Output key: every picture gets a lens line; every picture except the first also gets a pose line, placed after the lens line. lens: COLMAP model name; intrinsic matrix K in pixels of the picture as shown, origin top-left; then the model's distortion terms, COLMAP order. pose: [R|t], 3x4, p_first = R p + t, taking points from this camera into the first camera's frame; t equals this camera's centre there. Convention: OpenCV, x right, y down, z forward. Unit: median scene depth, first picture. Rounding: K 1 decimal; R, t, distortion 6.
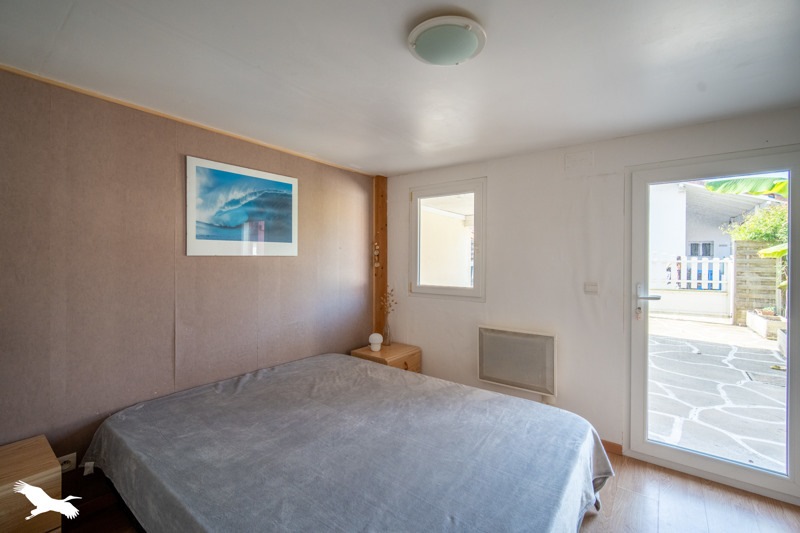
lens RADIAL K [[344.0, 0, 400.0], [0, 344.0, 266.5], [0, 0, 1]] dist [-0.002051, 0.000395]
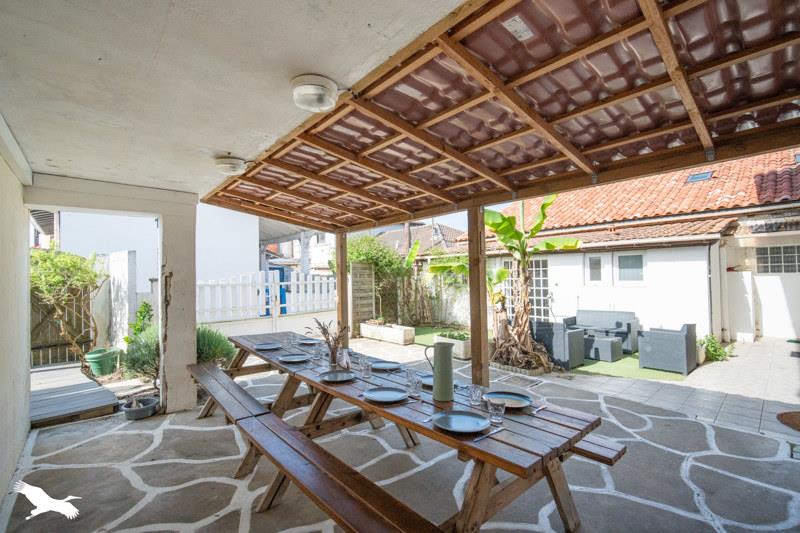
lens RADIAL K [[344.0, 0, 400.0], [0, 344.0, 266.5], [0, 0, 1]] dist [-0.002051, 0.000395]
pose [[0.195527, 0.023727, 0.980411, -0.156822], [0.041574, 0.998608, -0.032458, -0.039003], [-0.979817, 0.047106, 0.194269, 1.419042]]
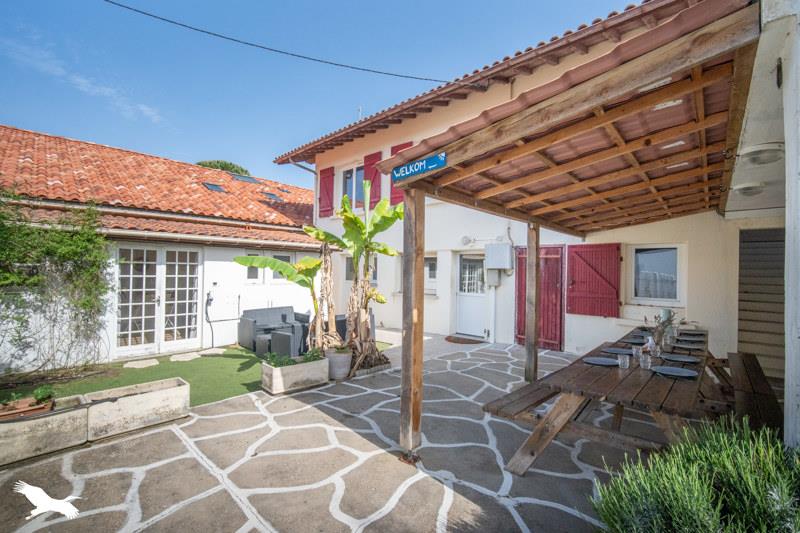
lens RADIAL K [[344.0, 0, 400.0], [0, 344.0, 266.5], [0, 0, 1]] dist [-0.002051, 0.000395]
pose [[-0.993922, -0.013303, 0.109283, 1.213397], [-0.011932, 0.999842, 0.013191, -0.084996], [-0.109441, 0.011807, -0.993923, 2.756182]]
